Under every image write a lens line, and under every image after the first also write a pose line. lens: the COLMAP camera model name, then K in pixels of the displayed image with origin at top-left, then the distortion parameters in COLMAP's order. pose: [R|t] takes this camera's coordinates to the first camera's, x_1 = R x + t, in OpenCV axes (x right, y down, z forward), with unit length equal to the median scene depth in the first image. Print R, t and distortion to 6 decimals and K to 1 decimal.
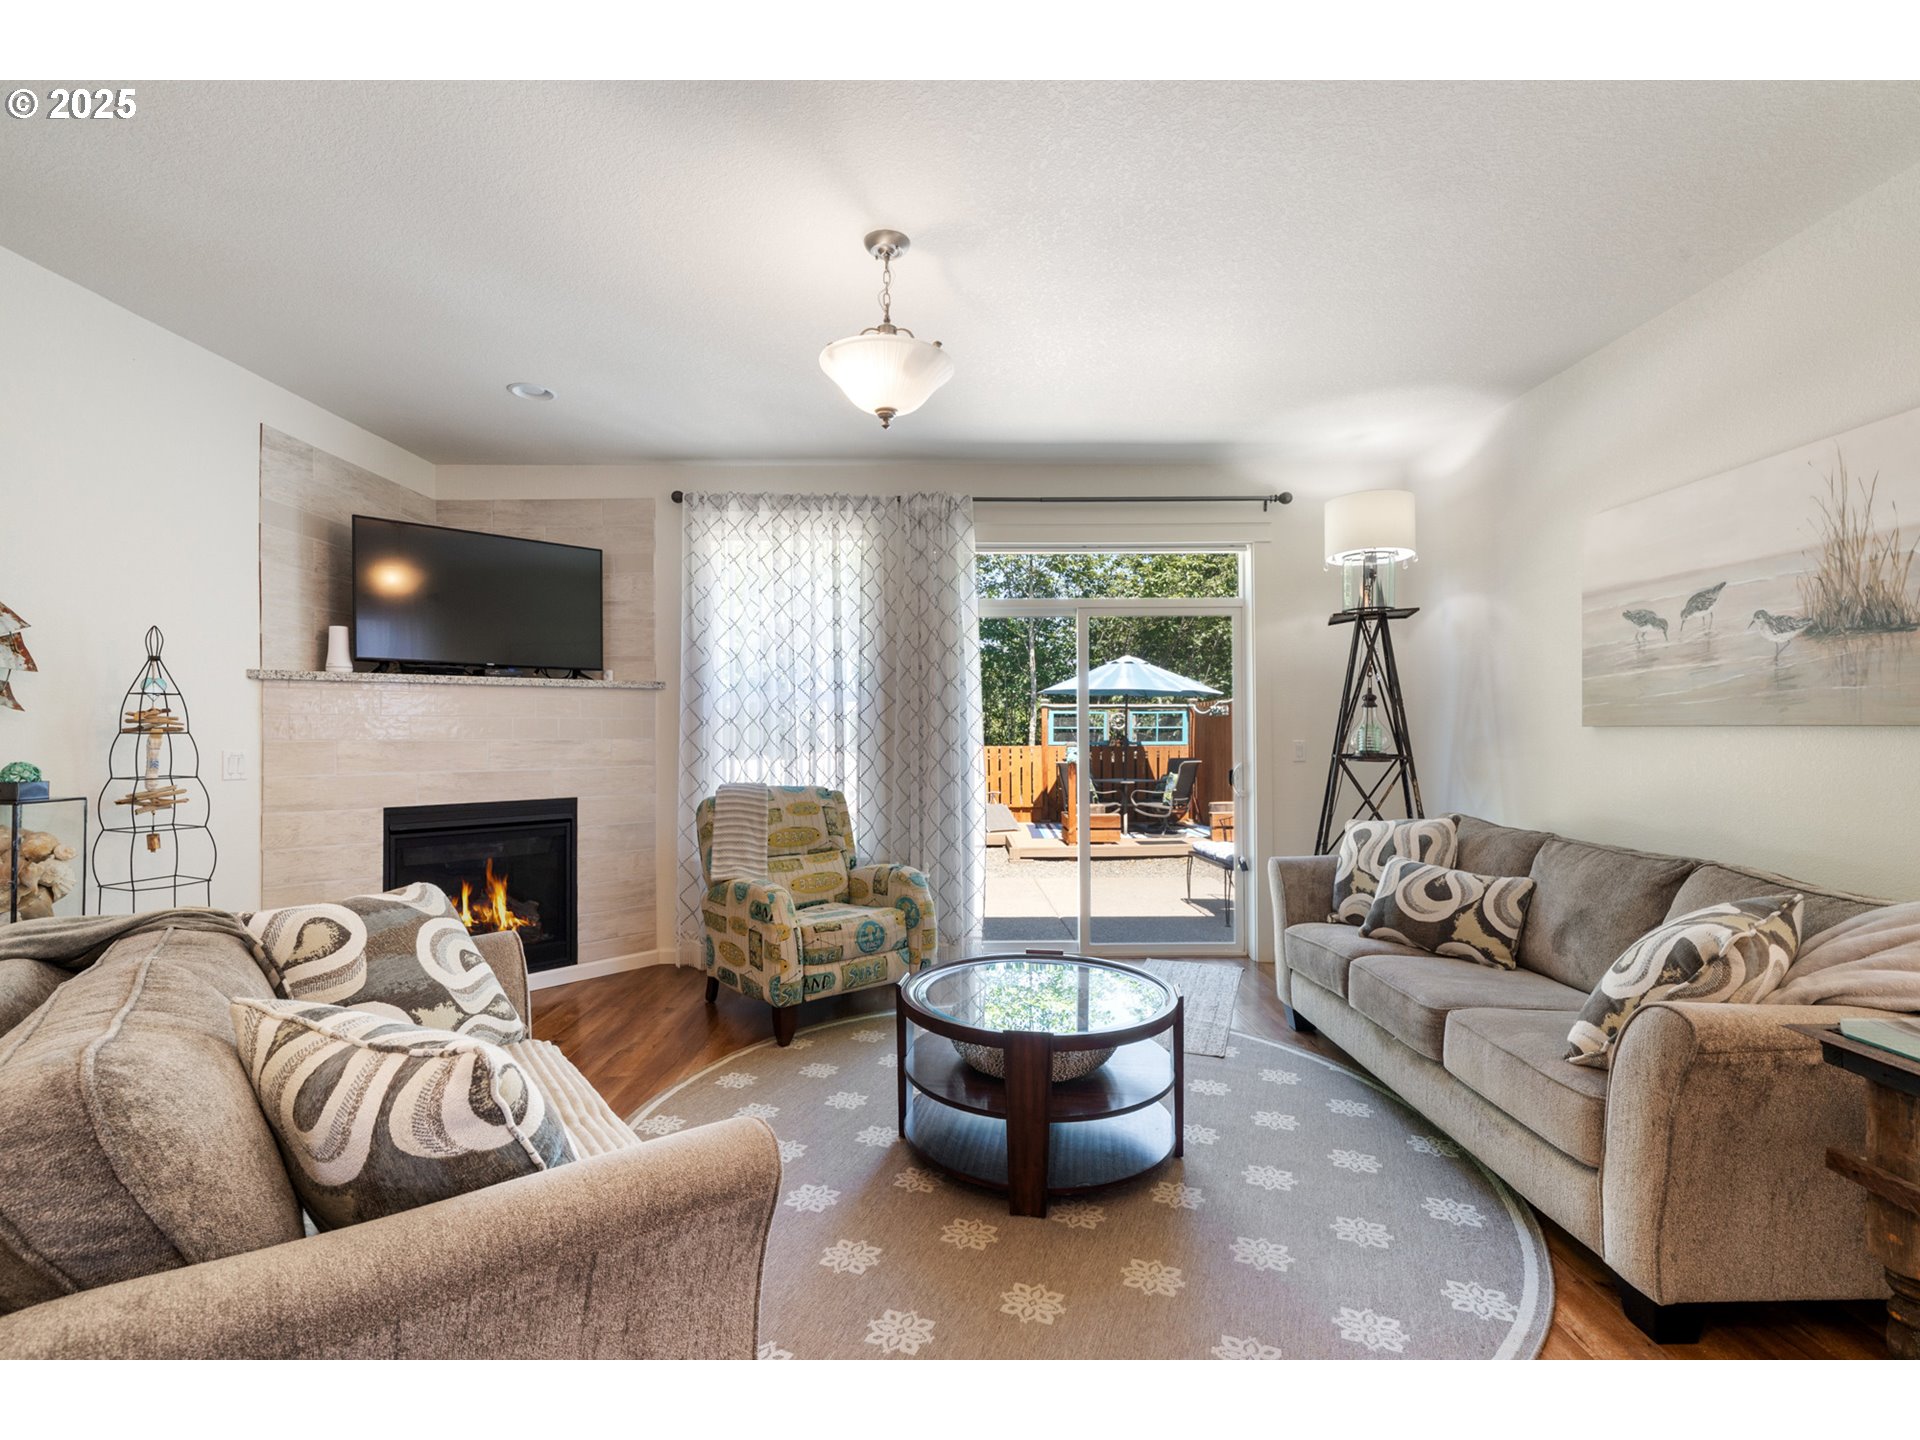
lens RADIAL K [[869.4, 0, 960.5], [0, 869.4, 731.4], [0, 0, 1]] dist [0.000772, 0.000267]
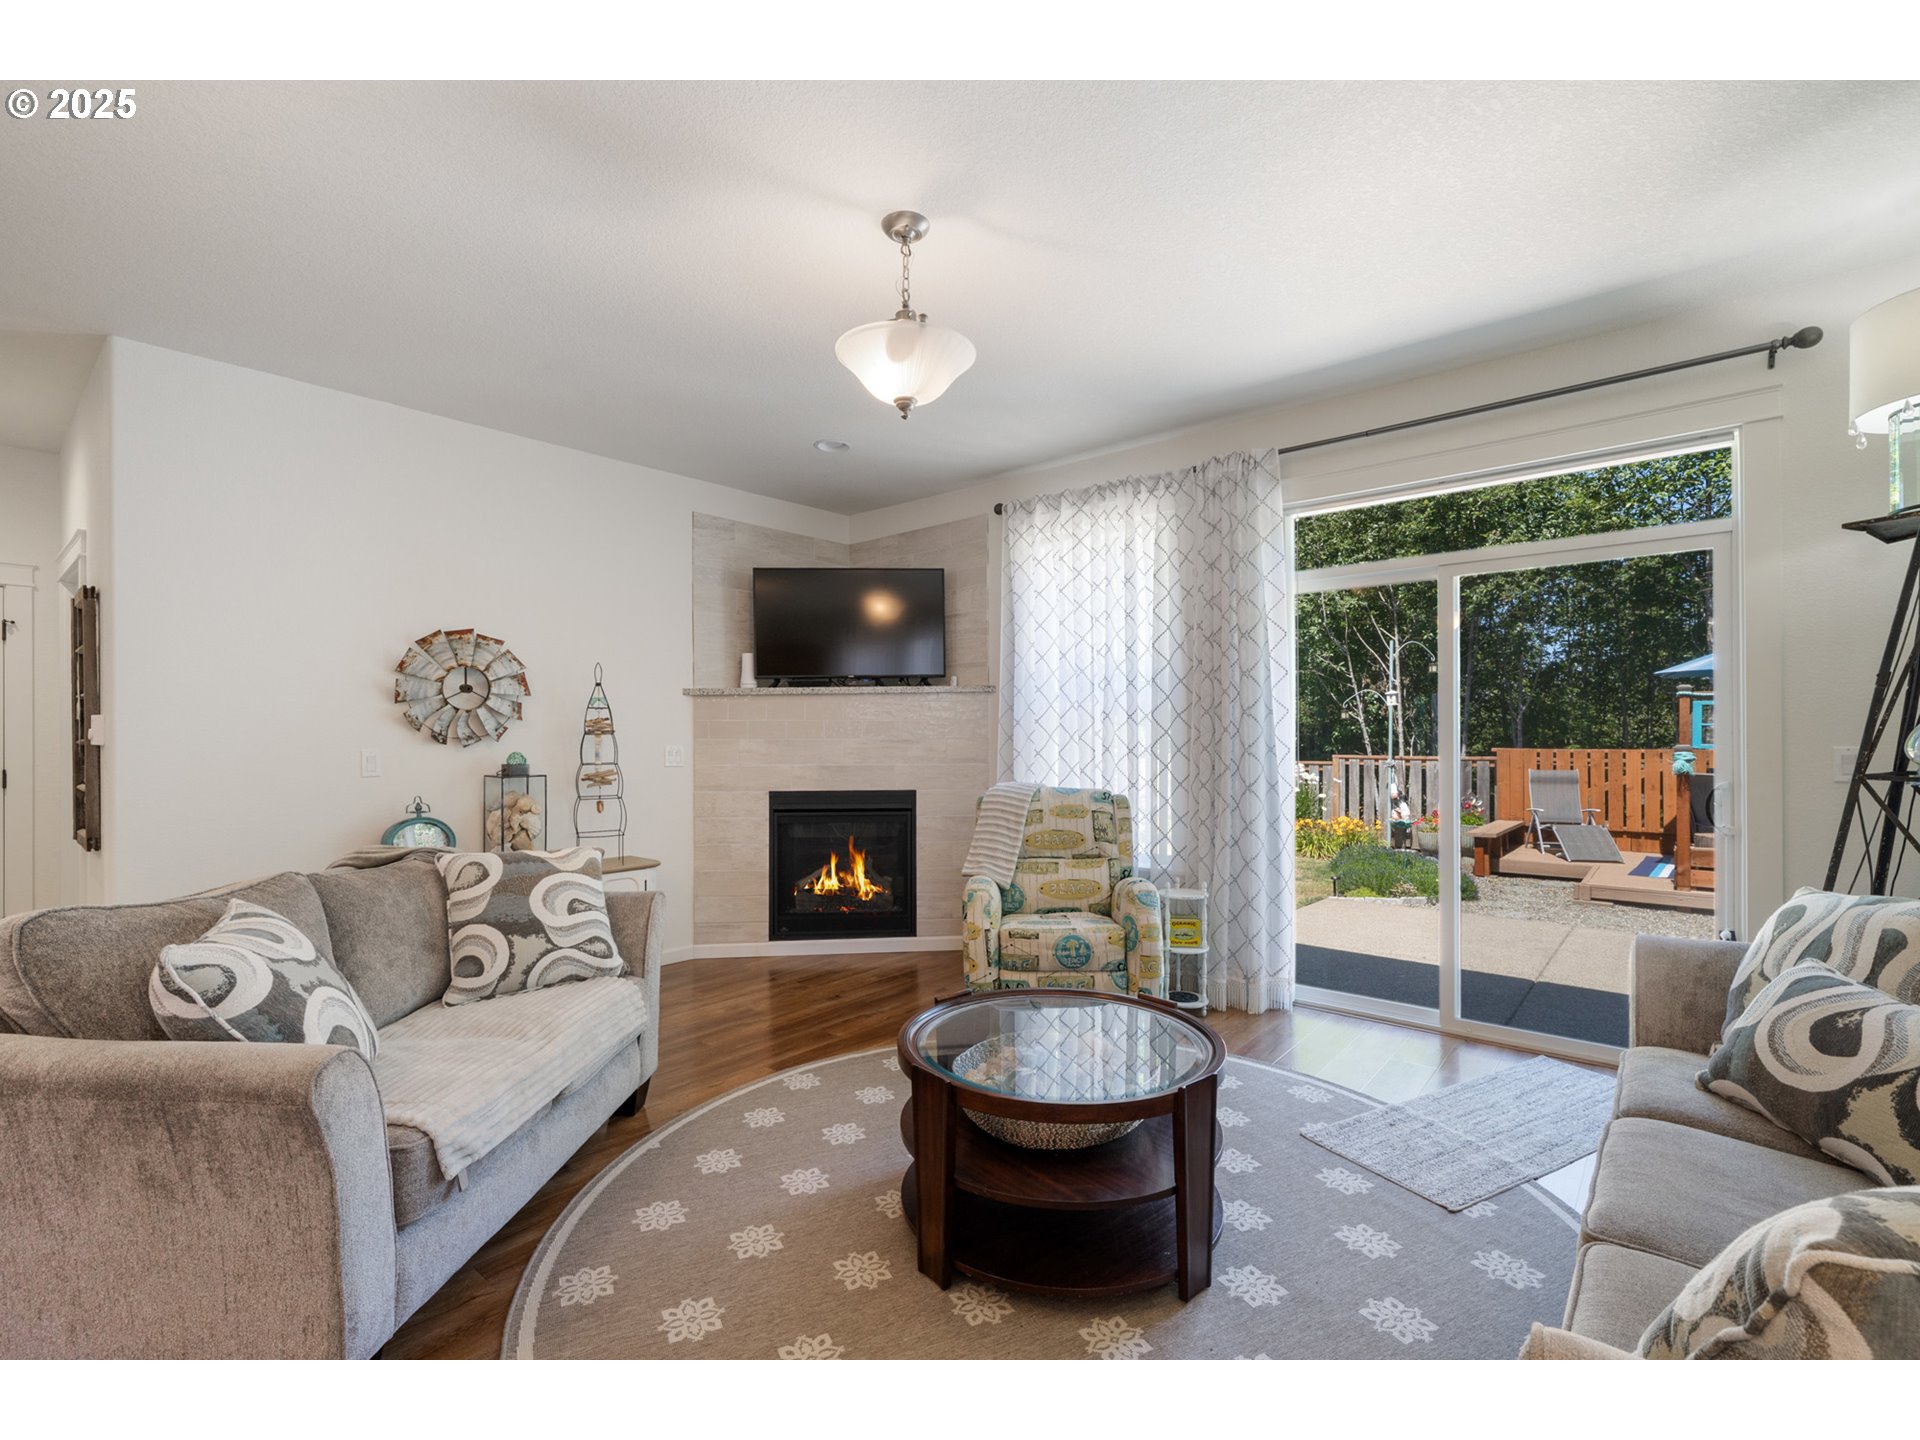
lens RADIAL K [[868.6, 0, 960.1], [0, 868.6, 738.5], [0, 0, 1]] dist [0.001524, 0.000076]
pose [[0.755071, 0.004286, -0.655629, 0.365000], [0.002354, 0.999954, 0.009248, -0.001957], [0.655638, -0.008526, 0.755027, 0.190389]]
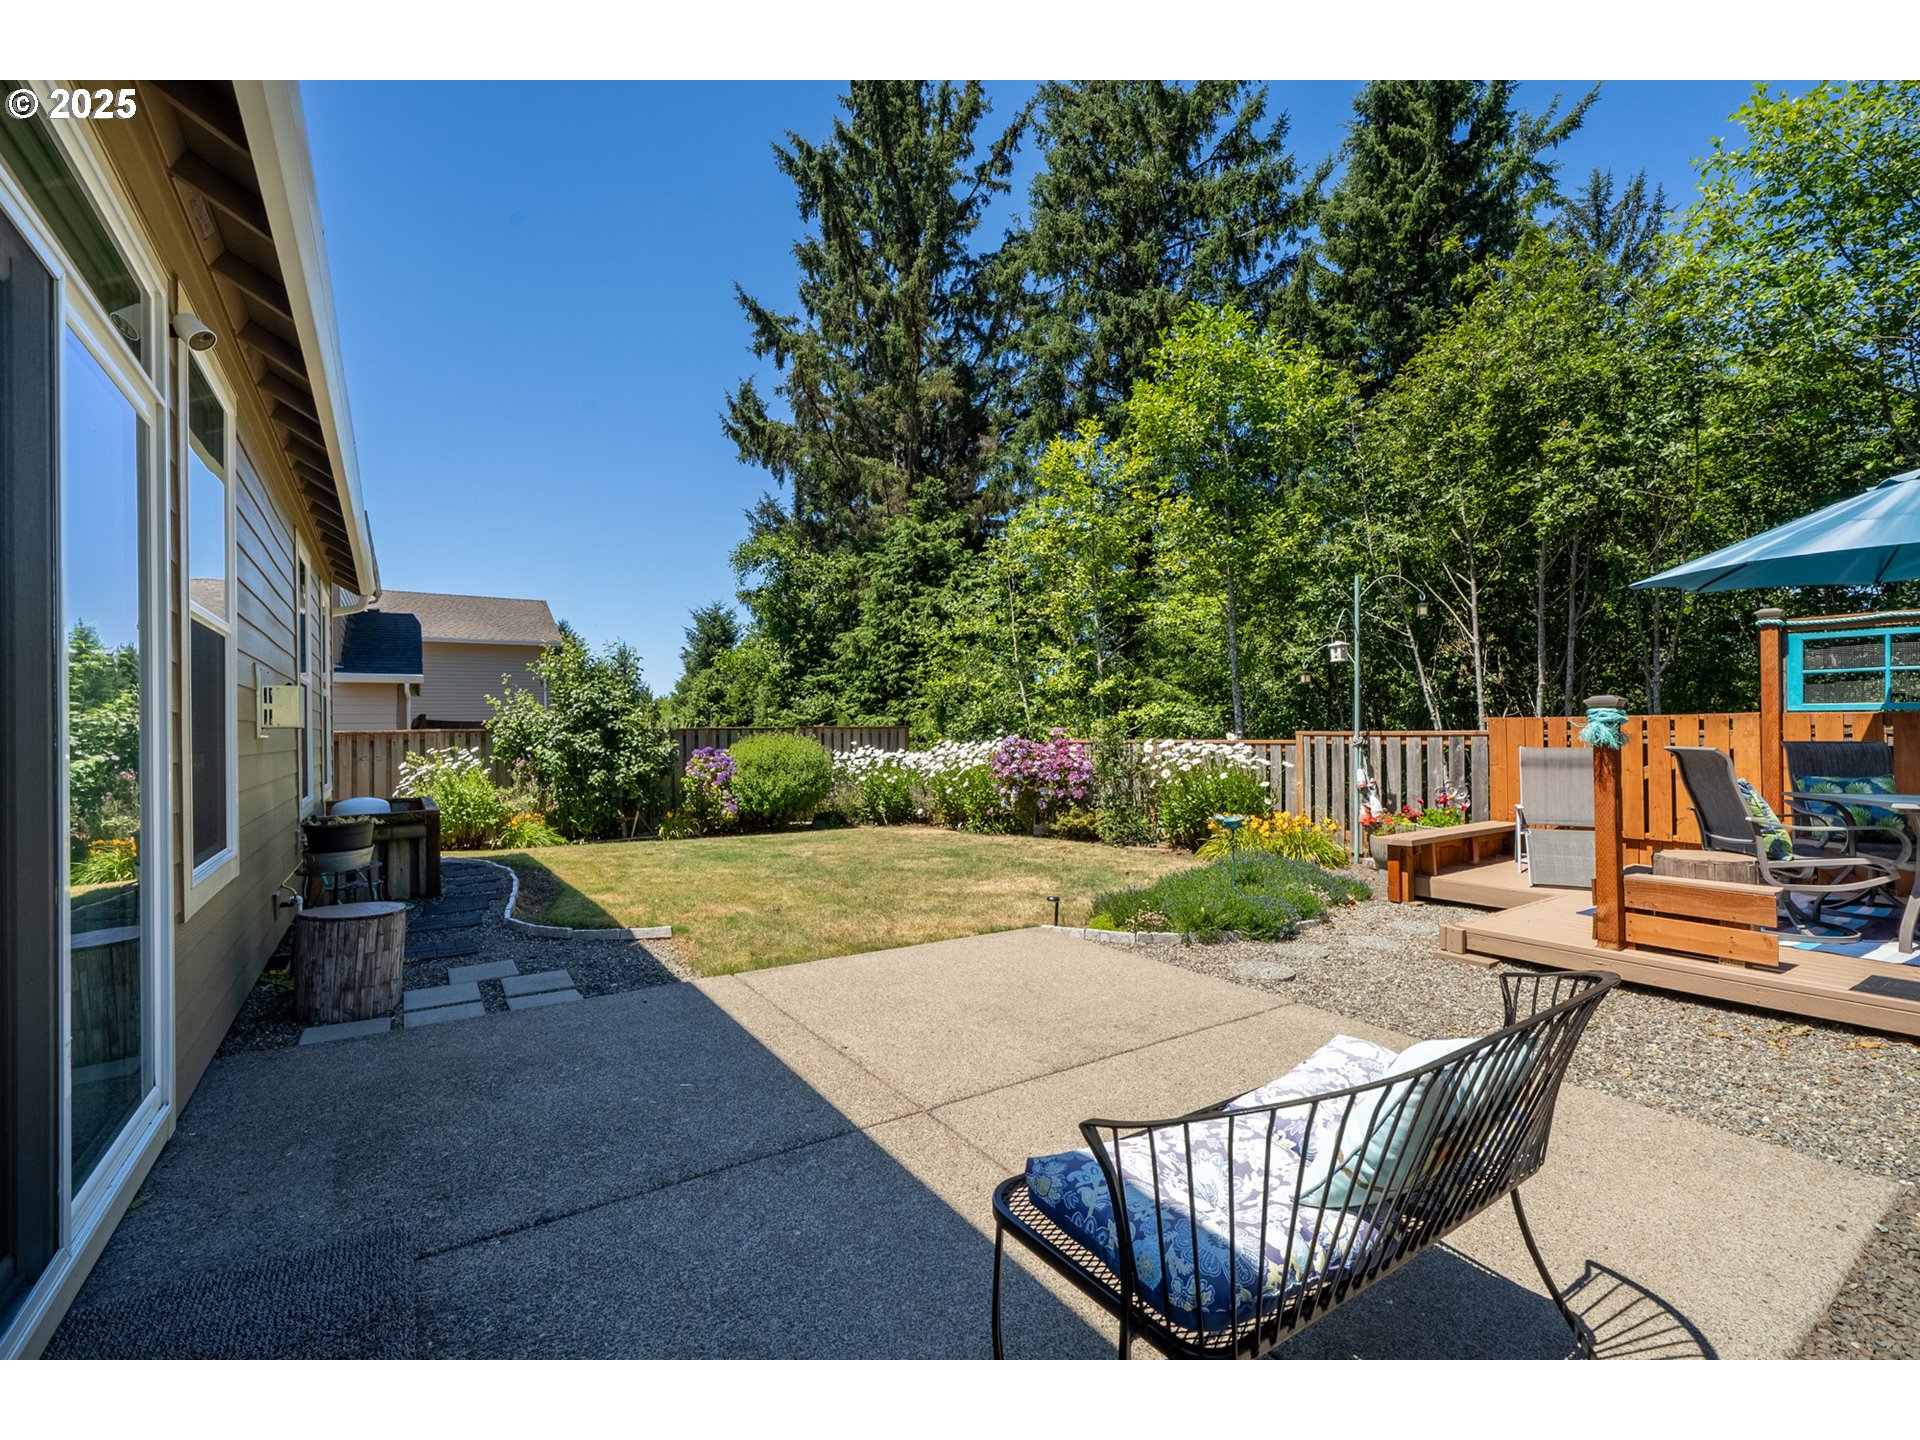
lens RADIAL K [[856.7, 0, 962.6], [0, 856.7, 738.0], [0, 0, 1]] dist [0.000945, -0.000085]
pose [[0.551122, 0.008058, -0.834386, 0.752748], [0.010036, 0.999817, 0.016284, 0.059028], [0.834364, -0.017349, 0.550940, 1.351884]]
